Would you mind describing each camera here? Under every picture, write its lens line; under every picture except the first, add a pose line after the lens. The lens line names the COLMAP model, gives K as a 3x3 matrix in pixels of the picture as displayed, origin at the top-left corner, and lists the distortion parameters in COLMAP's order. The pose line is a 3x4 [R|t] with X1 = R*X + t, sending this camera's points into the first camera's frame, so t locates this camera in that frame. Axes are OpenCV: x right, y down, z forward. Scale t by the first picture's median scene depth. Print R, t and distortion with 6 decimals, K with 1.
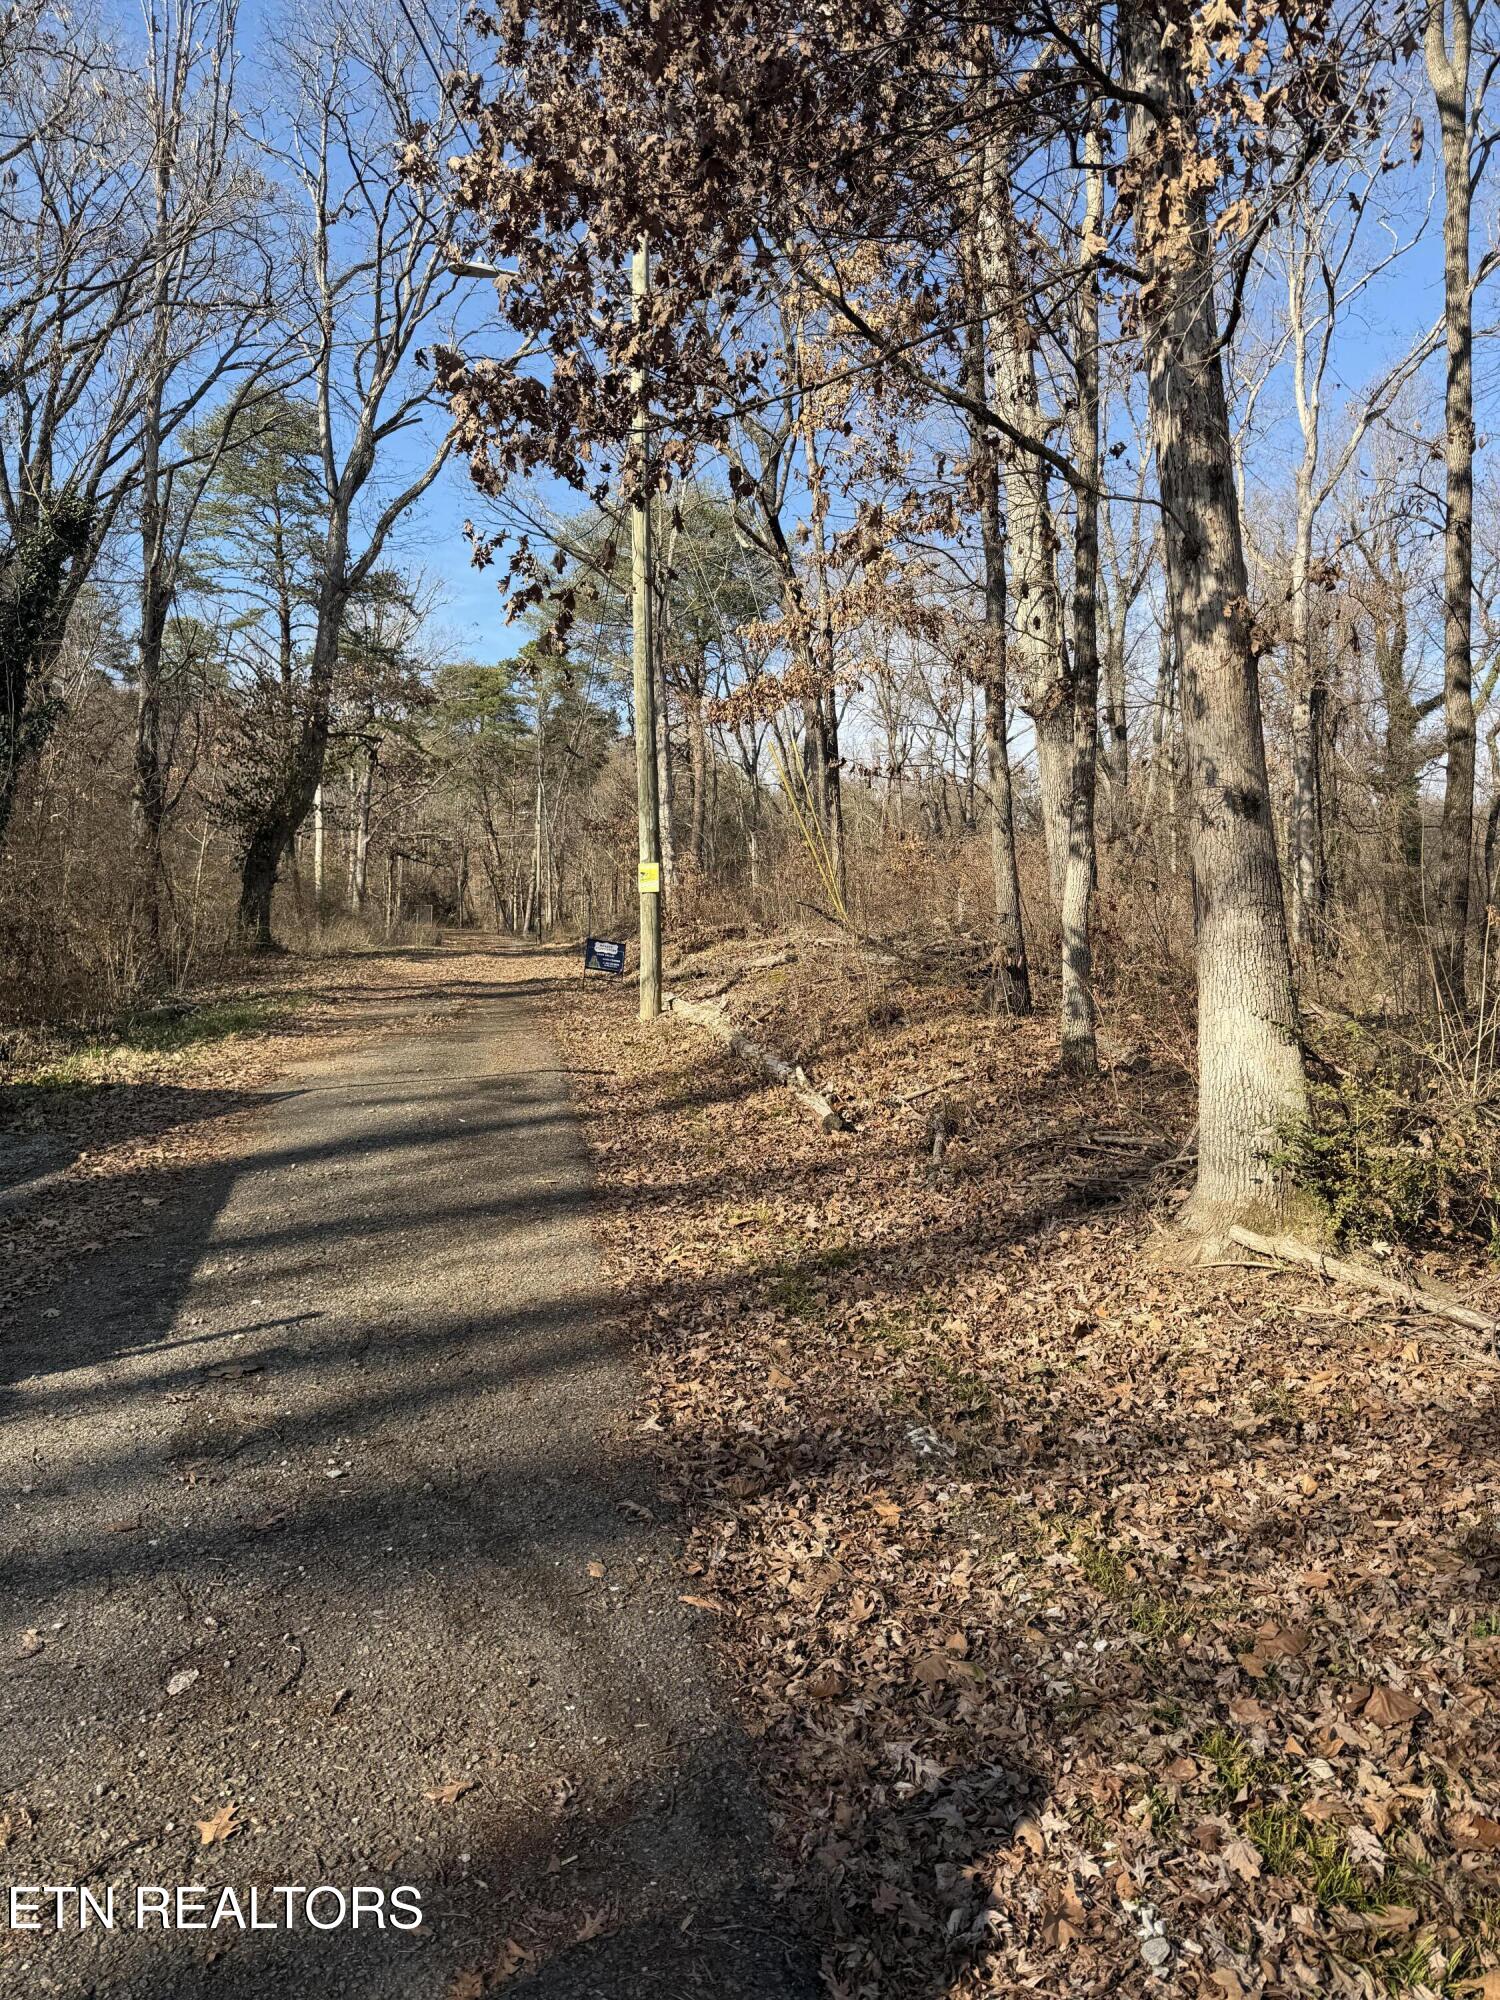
lens RADIAL K [[1407.6, 0, 750.3], [0, 1407.6, 1004.4], [0, 0, 1]] dist [0.041531, -0.048646]
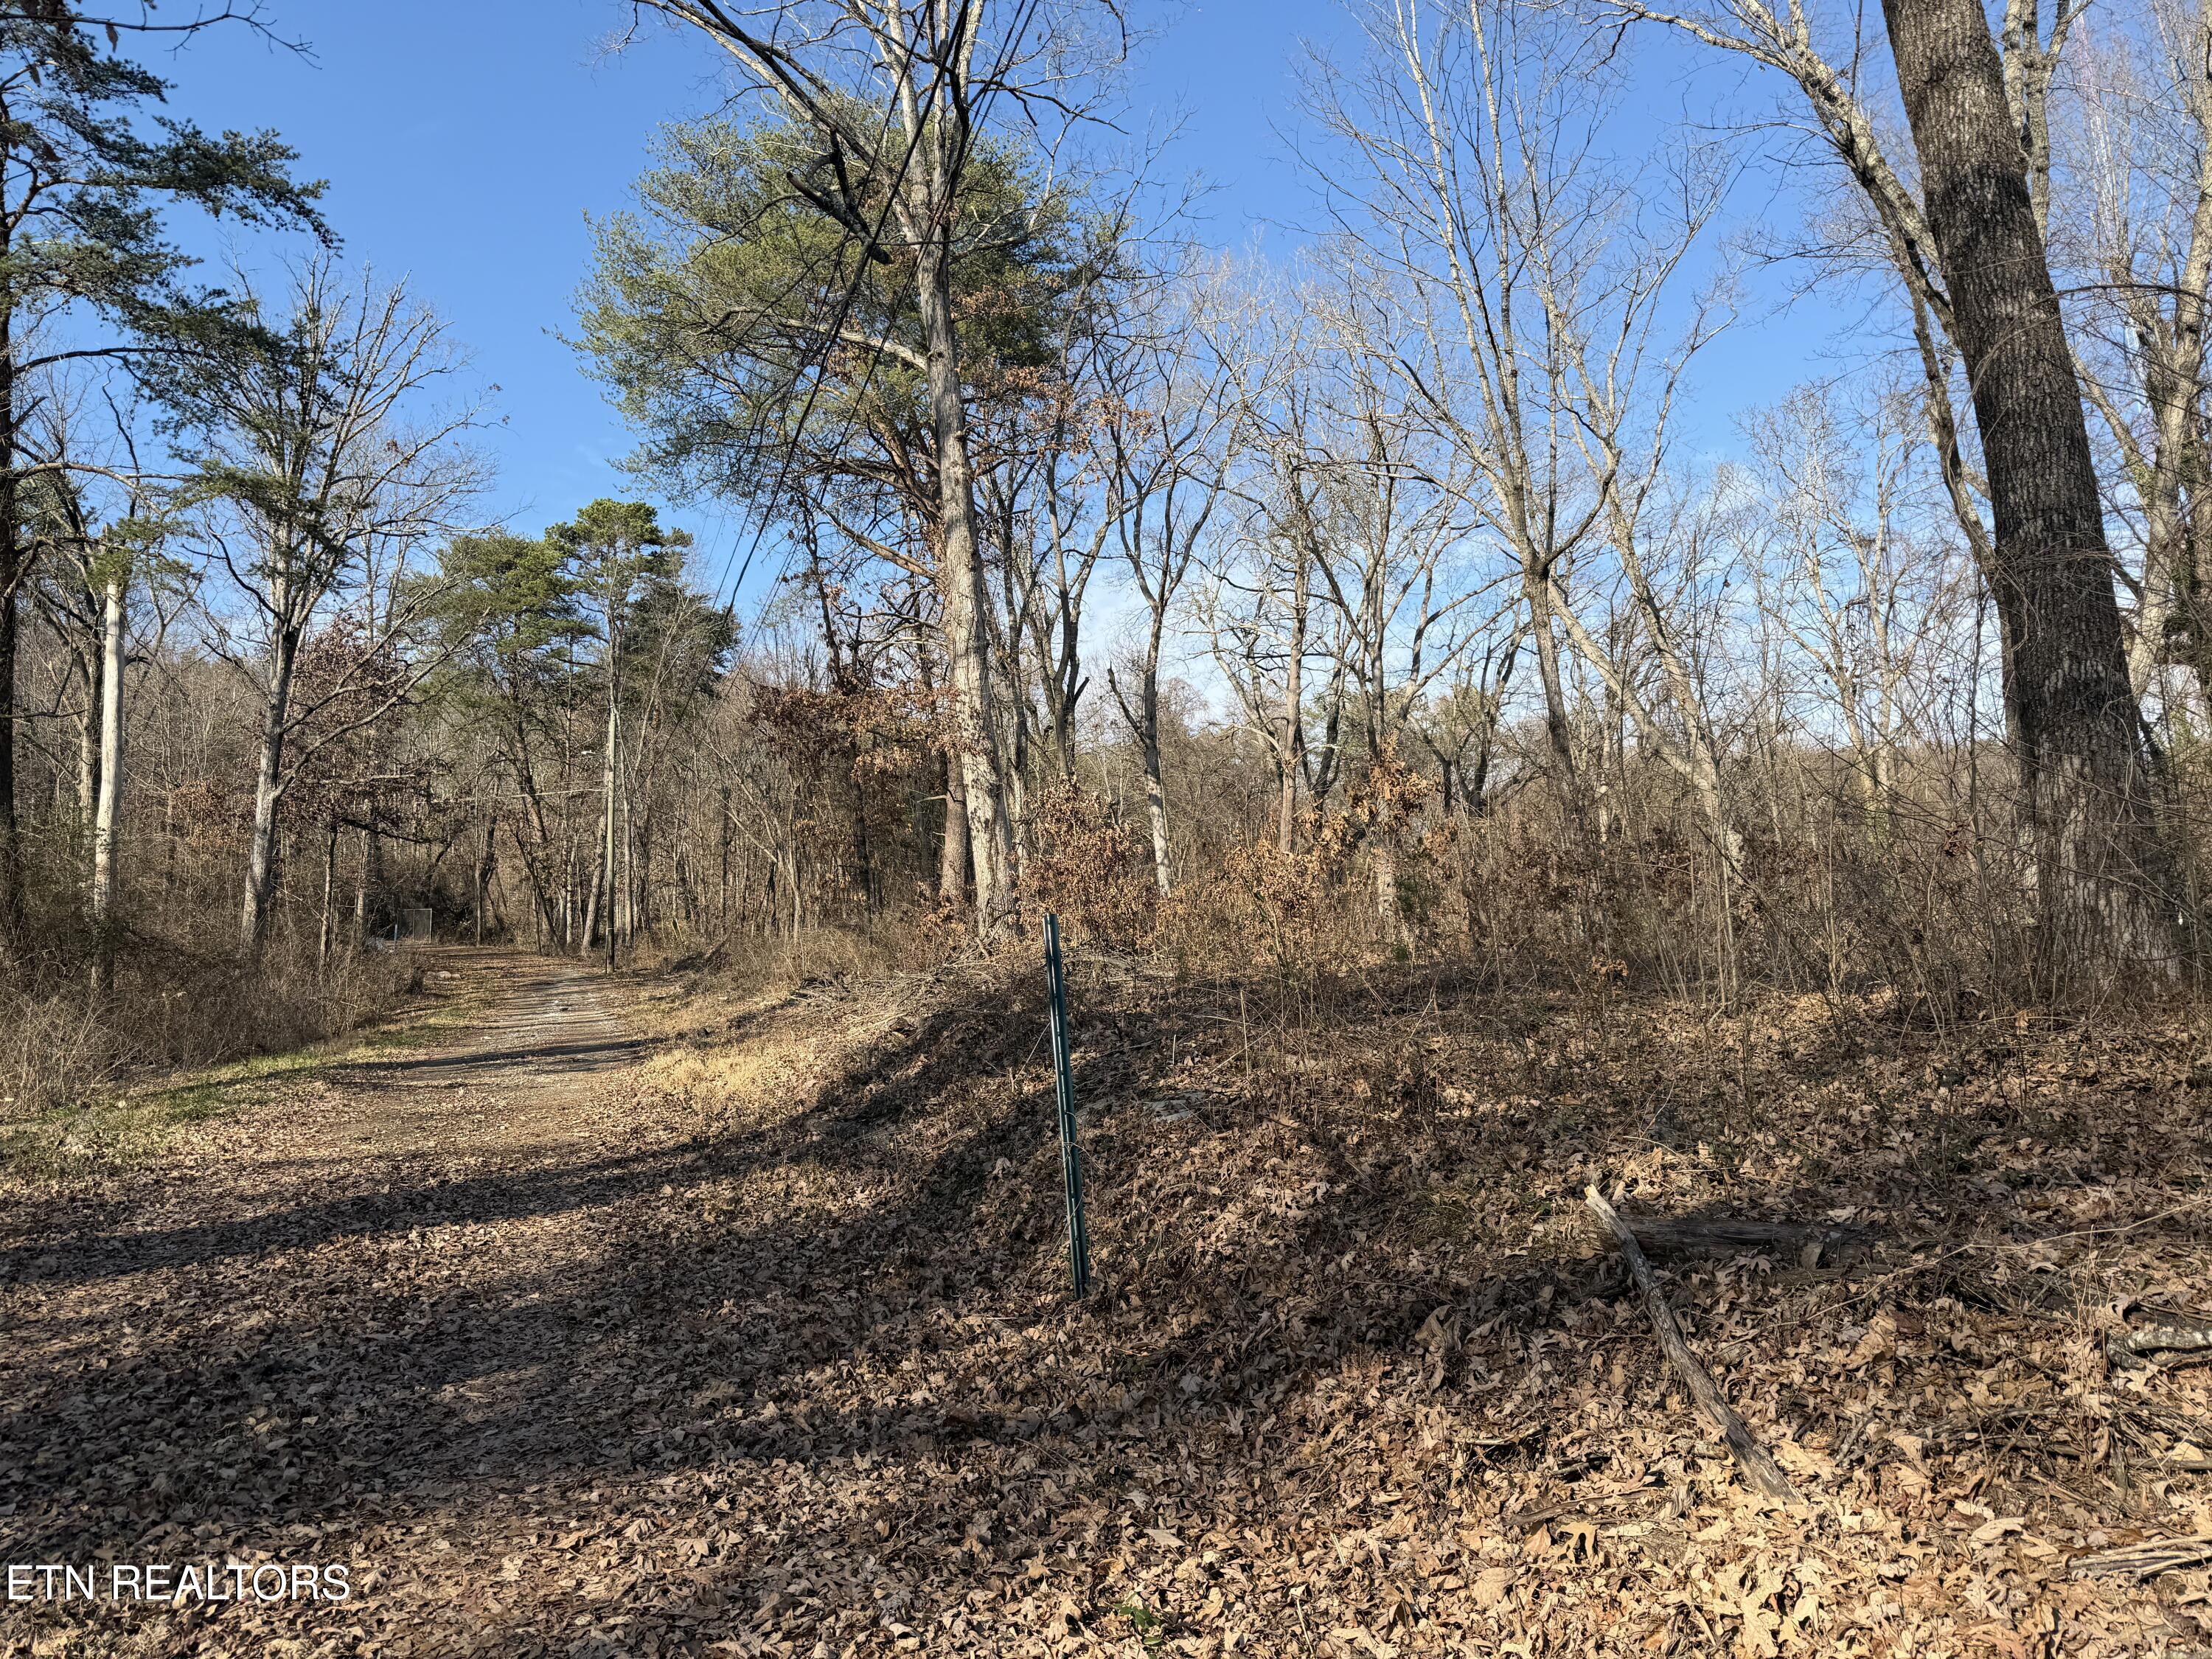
lens RADIAL K [[1556.8, 0, 1114.1], [0, 1556.8, 831.5], [0, 0, 1]] dist [0.041531, -0.048646]
pose [[0.985573, -0.015328, 0.168558, -0.054898], [0.033335, 0.993964, -0.104522, -0.027444], [-0.165938, 0.108633, 0.980134, 0.335308]]
